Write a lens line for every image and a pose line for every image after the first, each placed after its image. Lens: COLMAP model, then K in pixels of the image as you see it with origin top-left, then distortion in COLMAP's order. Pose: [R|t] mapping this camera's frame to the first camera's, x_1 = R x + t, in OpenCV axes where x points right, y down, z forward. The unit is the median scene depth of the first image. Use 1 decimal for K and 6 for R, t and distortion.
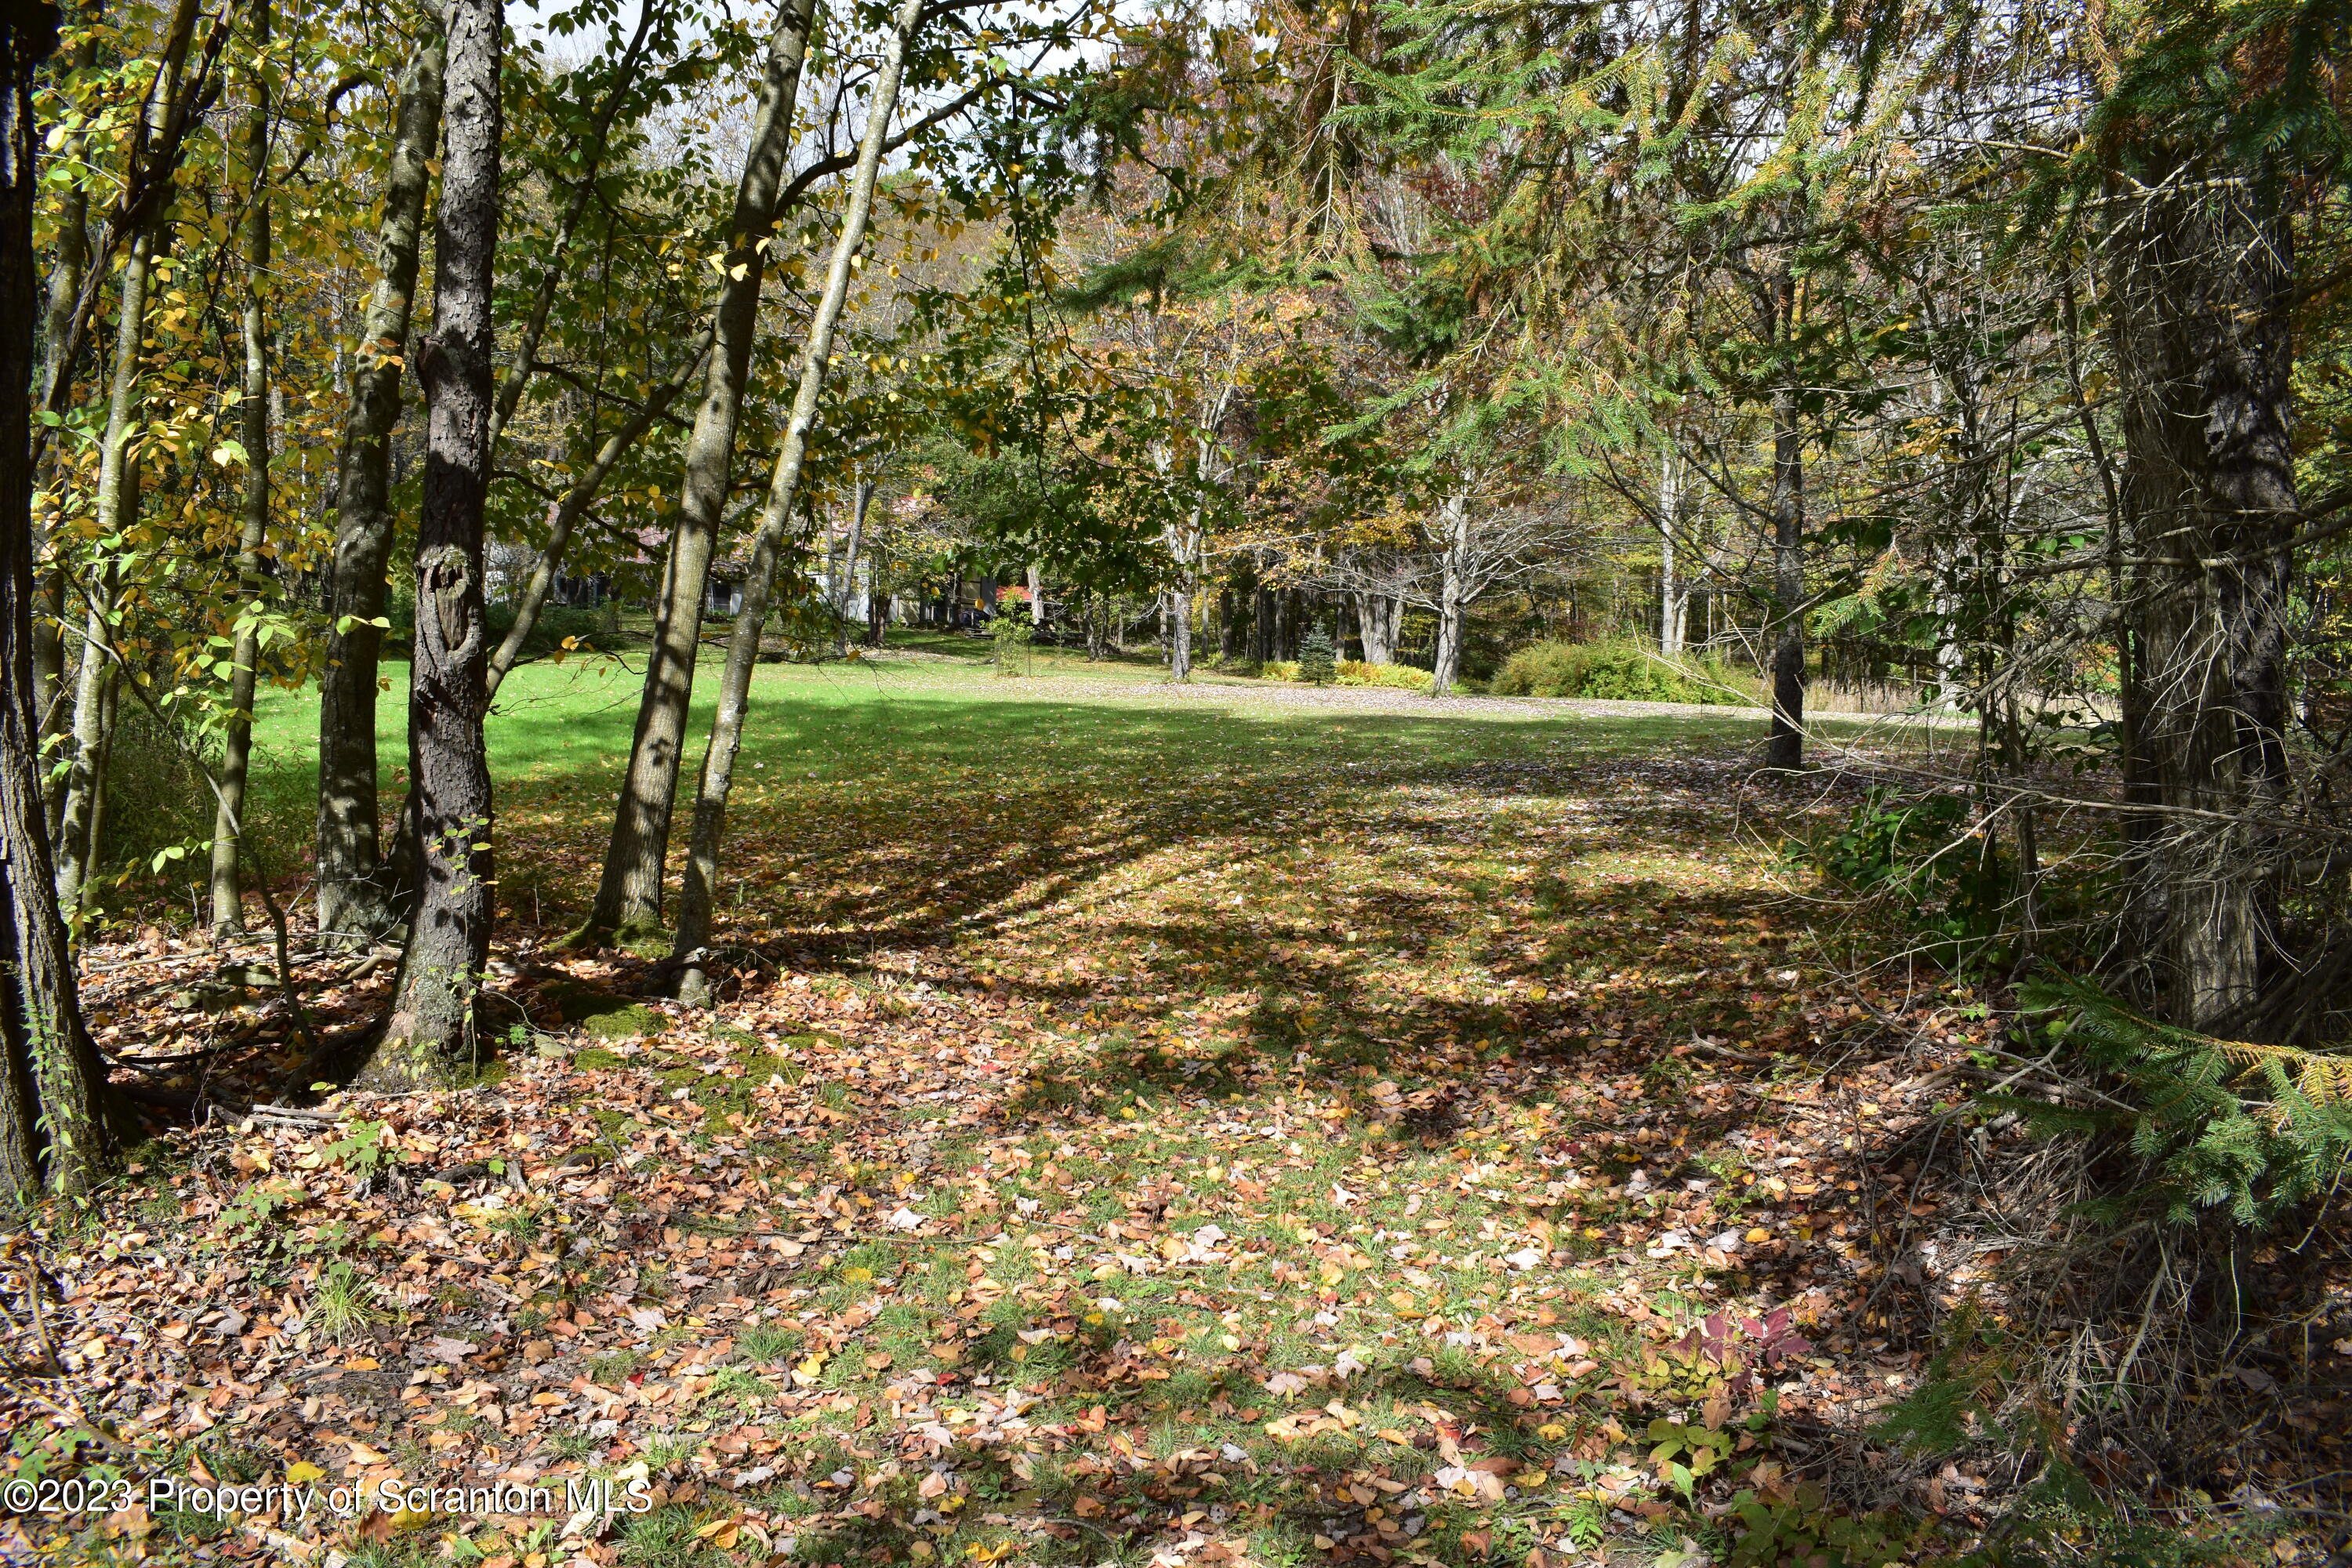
lens RADIAL K [[1843.7, 0, 1179.3], [0, 1843.7, 779.5], [0, 0, 1]] dist [-0.083788, 0.008644]
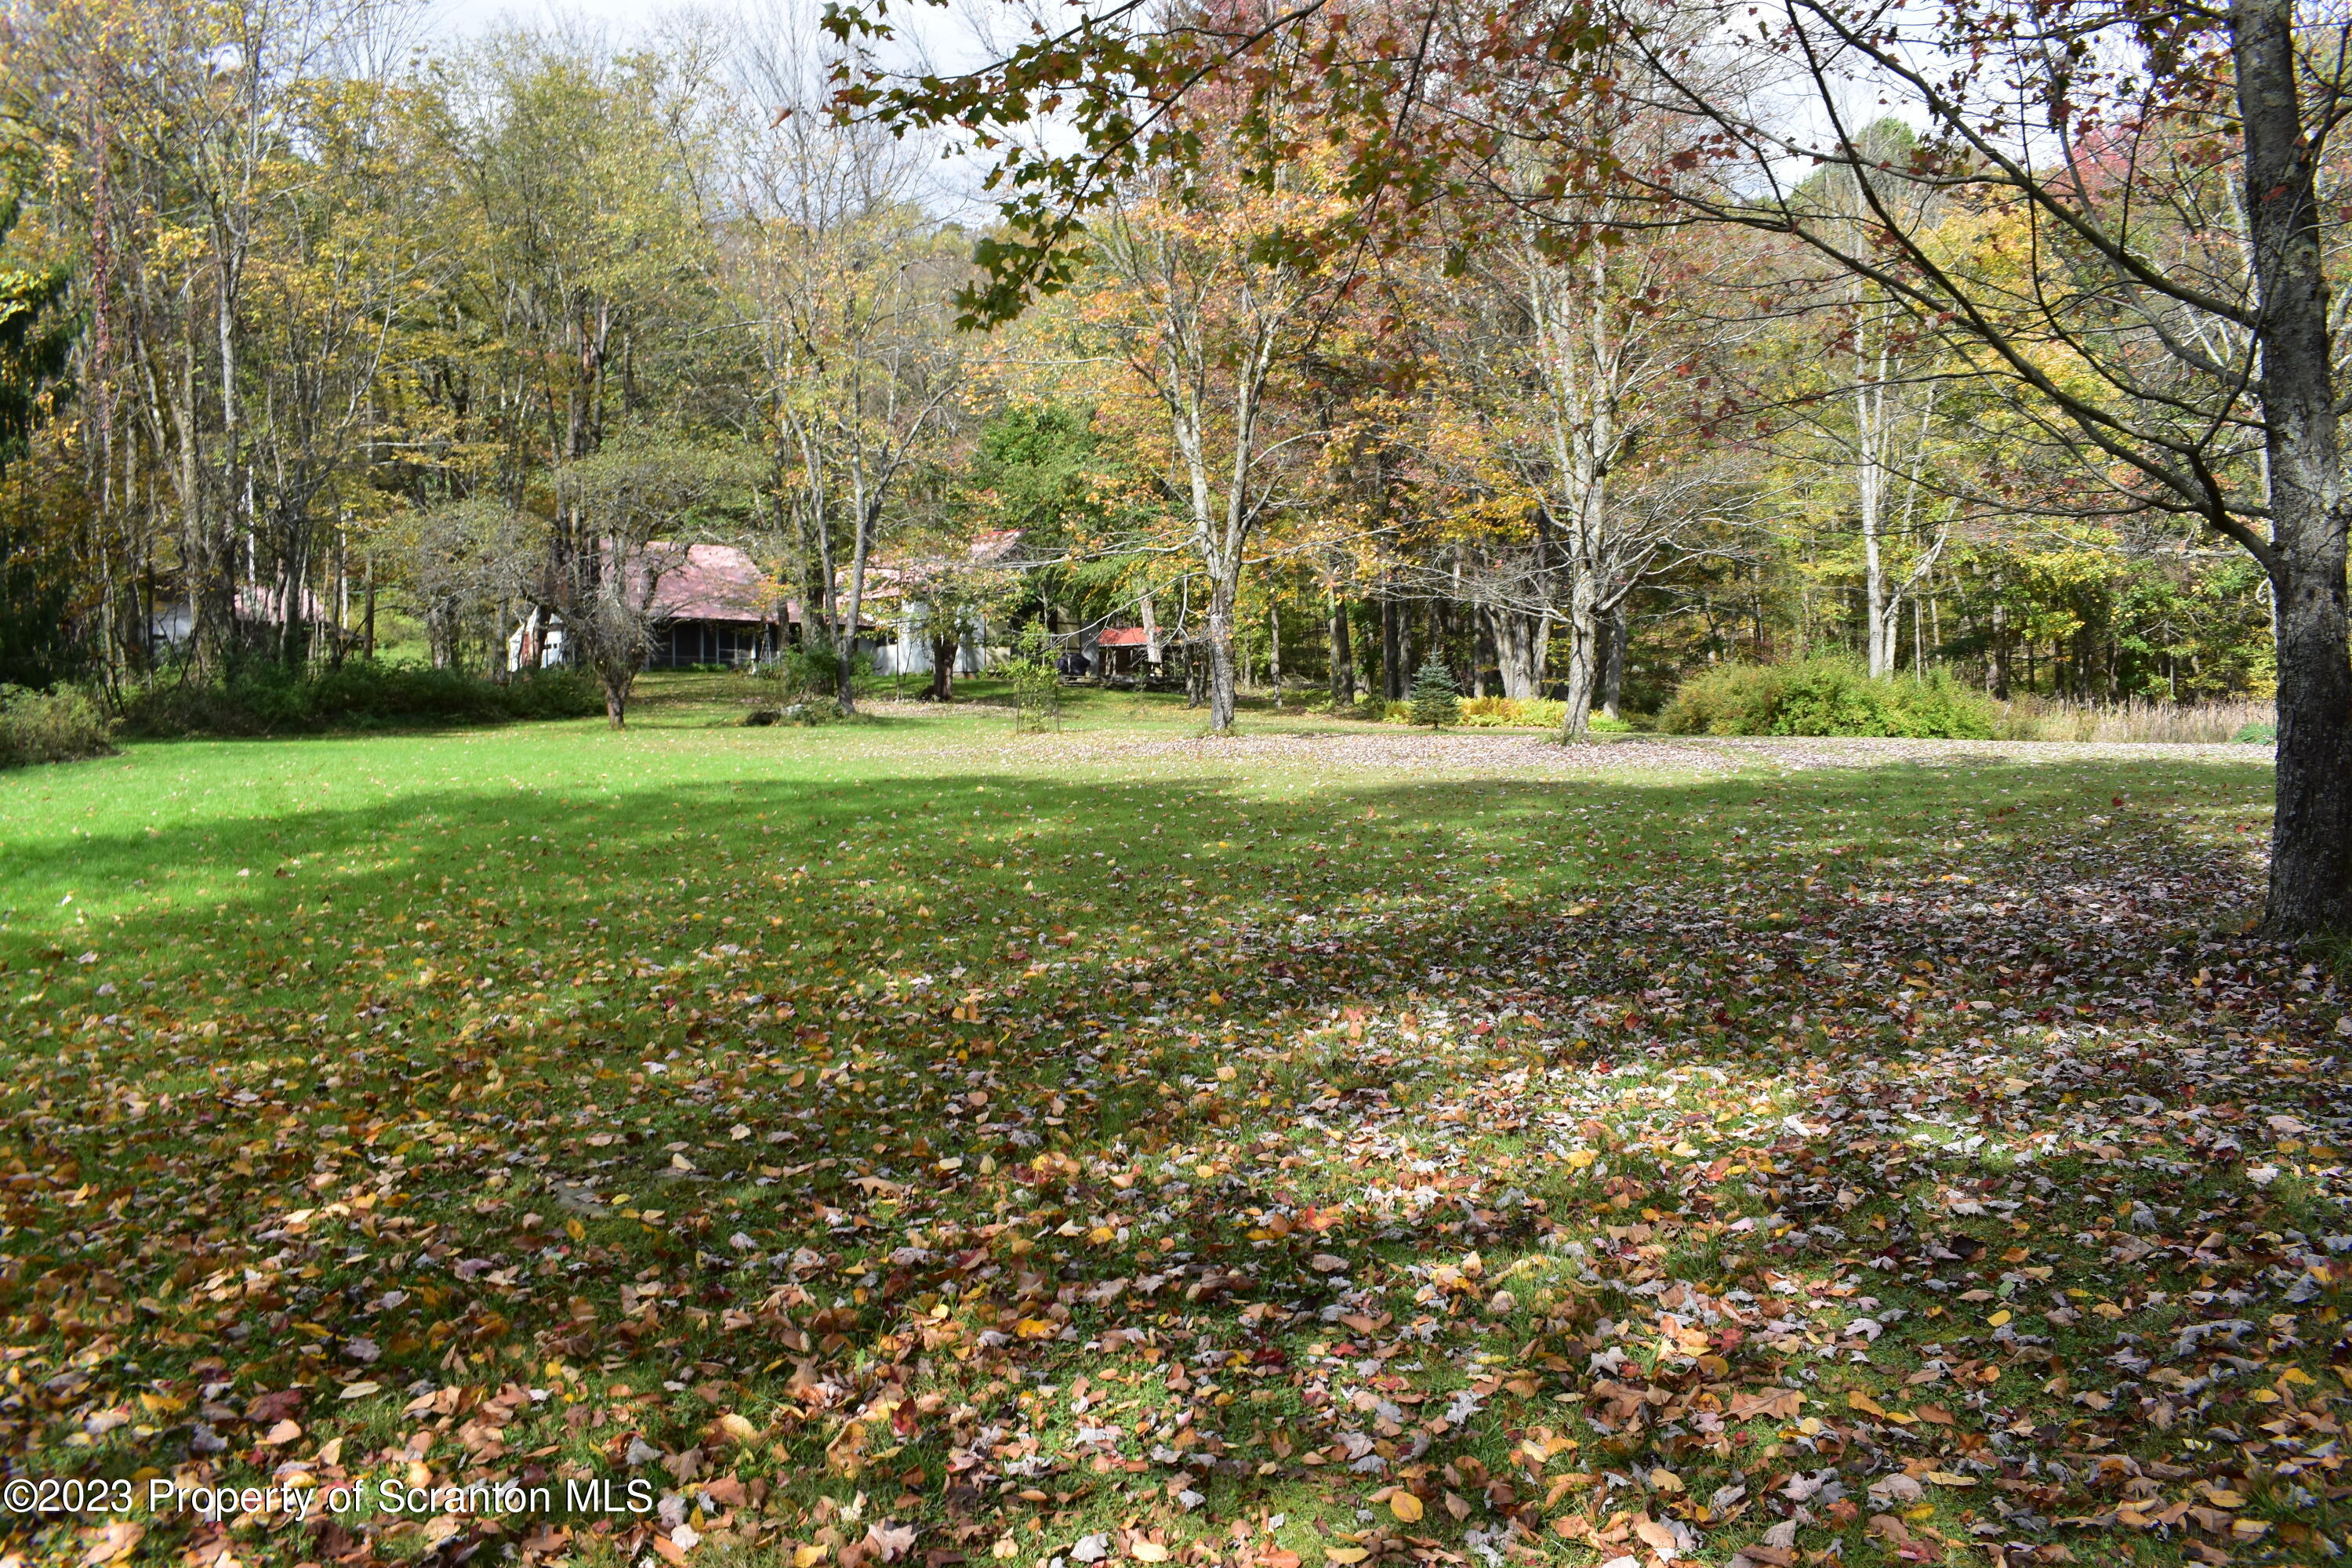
lens RADIAL K [[1843.7, 0, 1179.6], [0, 1843.7, 787.5], [0, 0, 1]] dist [-0.083788, 0.008644]
pose [[0.994863, -0.030809, -0.096424, 0.034236], [0.028917, 0.999362, -0.020953, -0.010351], [0.097008, 0.018057, 0.995120, 0.165357]]
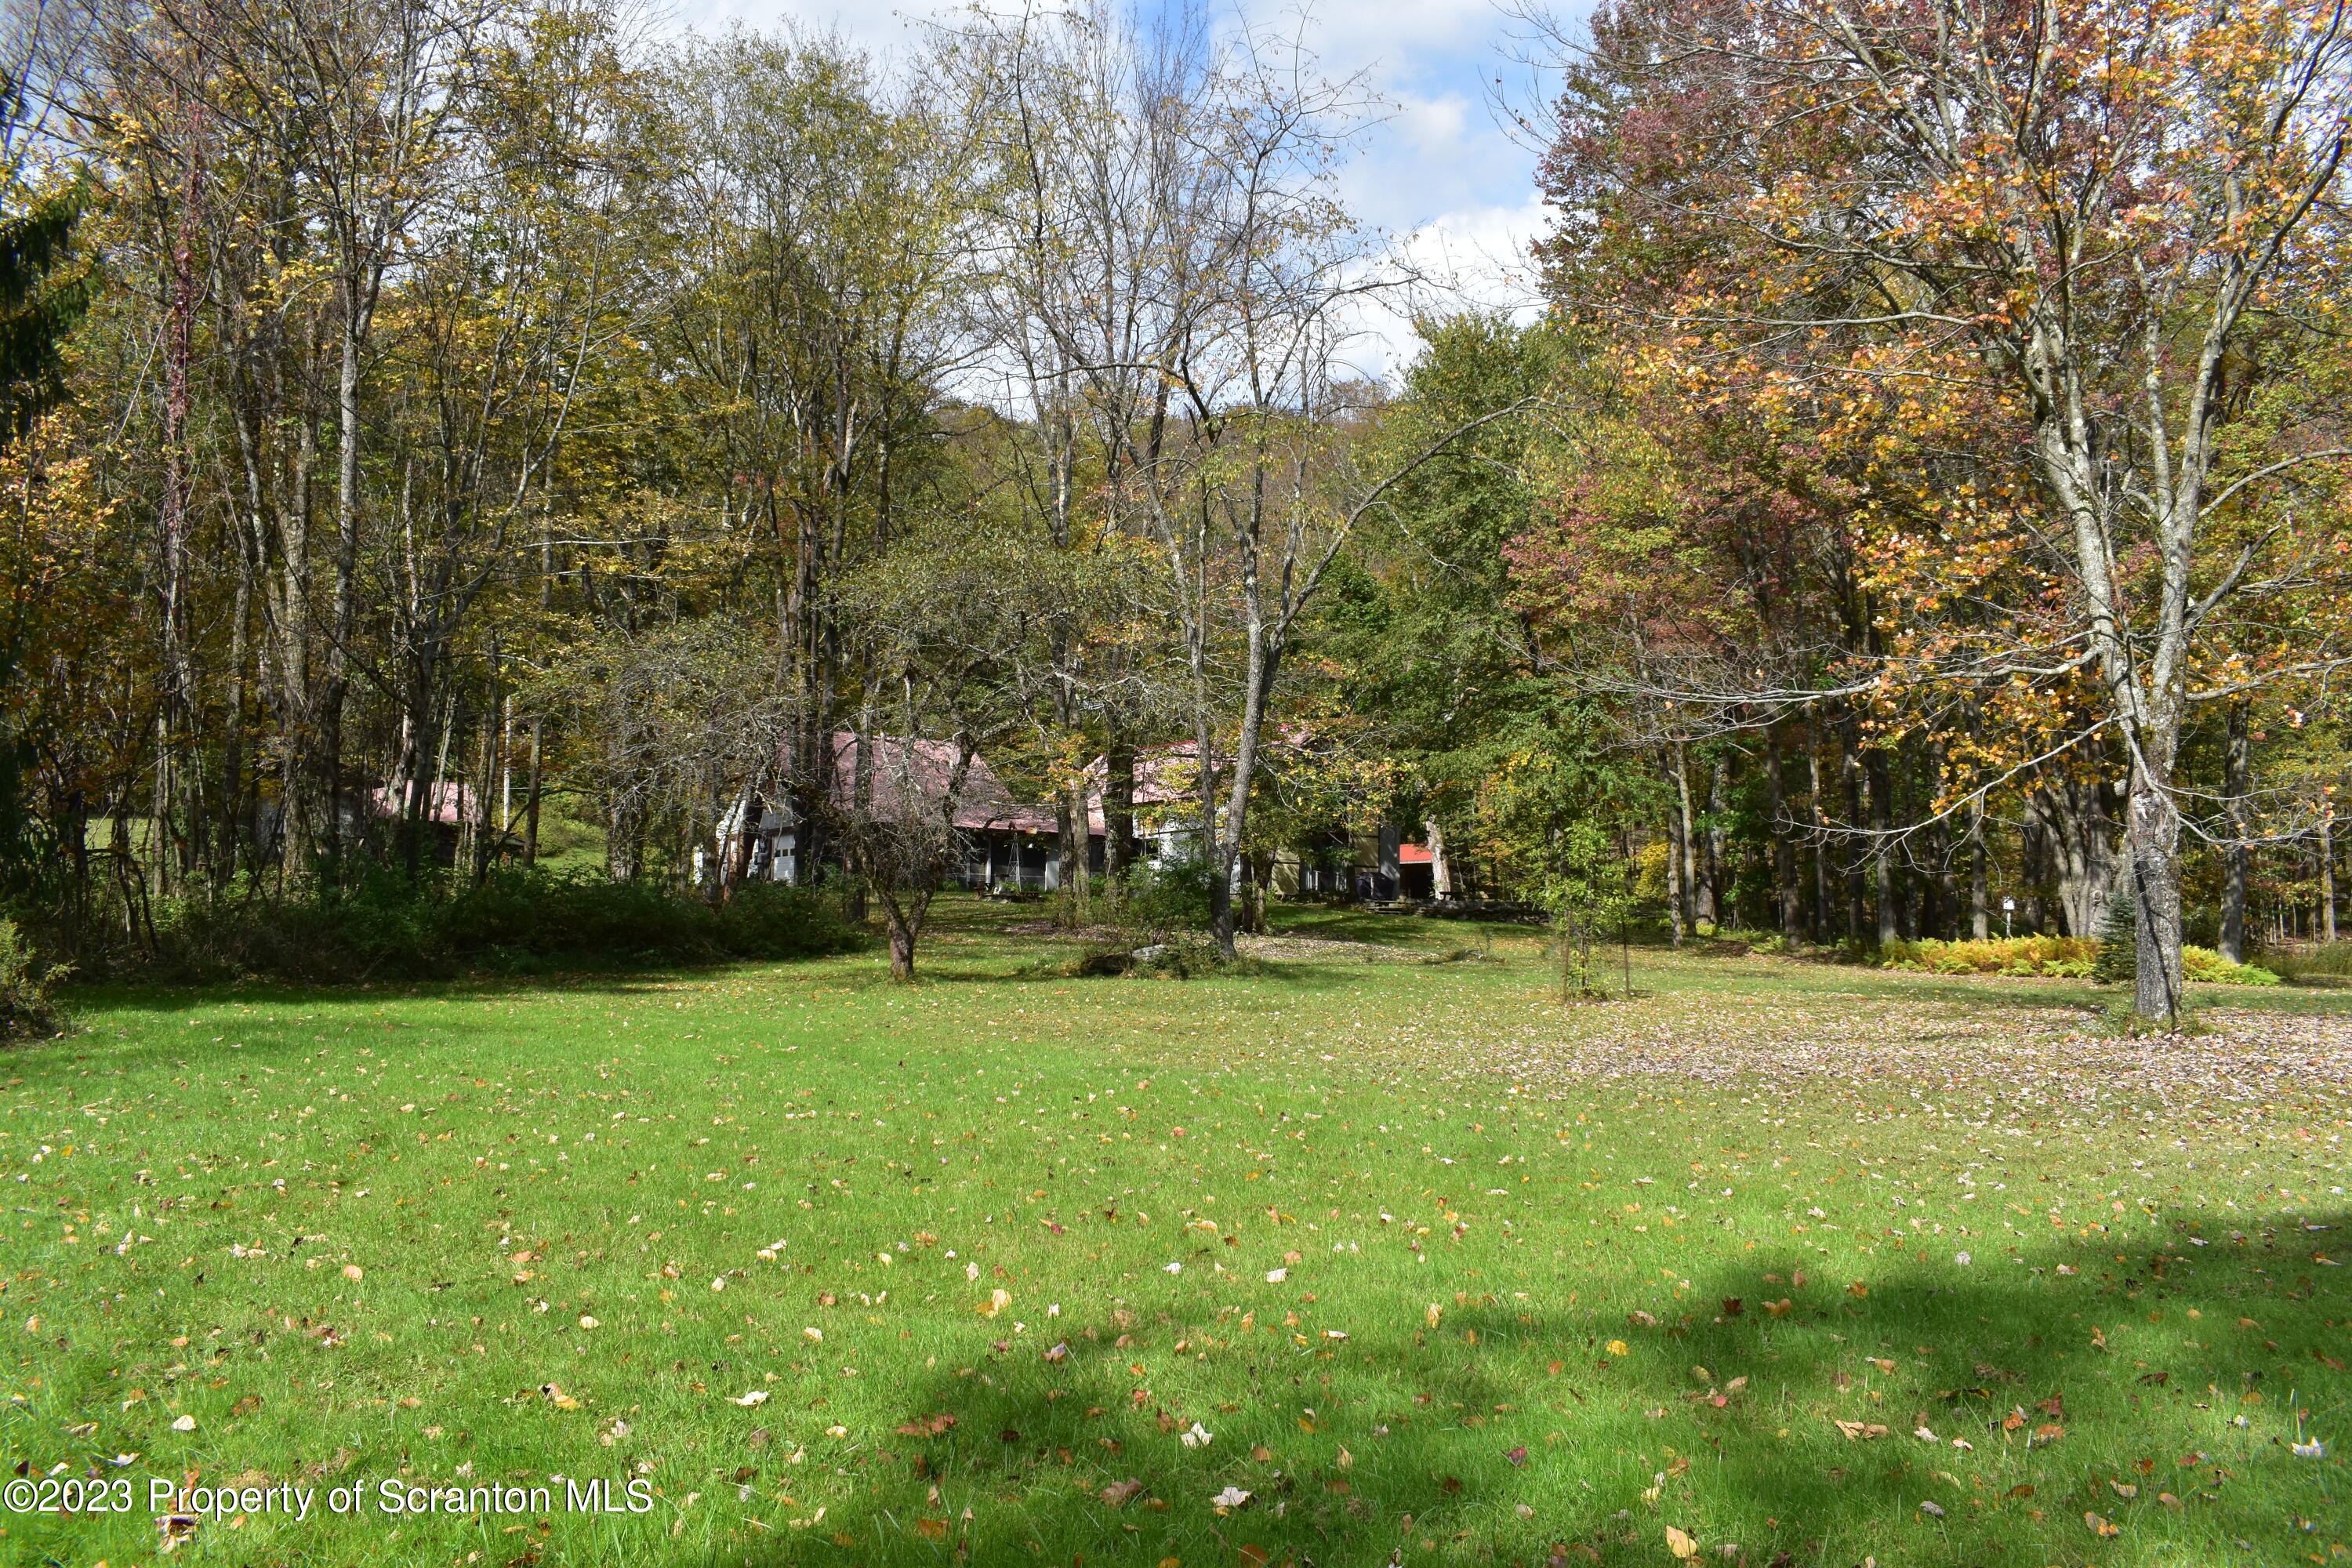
lens RADIAL K [[1843.7, 0, 1168.7], [0, 1843.7, 788.5], [0, 0, 1]] dist [-0.083788, 0.008644]
pose [[0.983872, -0.038373, -0.174711, -0.085718], [0.013381, 0.989771, -0.142035, -0.032565], [0.178374, 0.137406, 0.974321, 0.377209]]
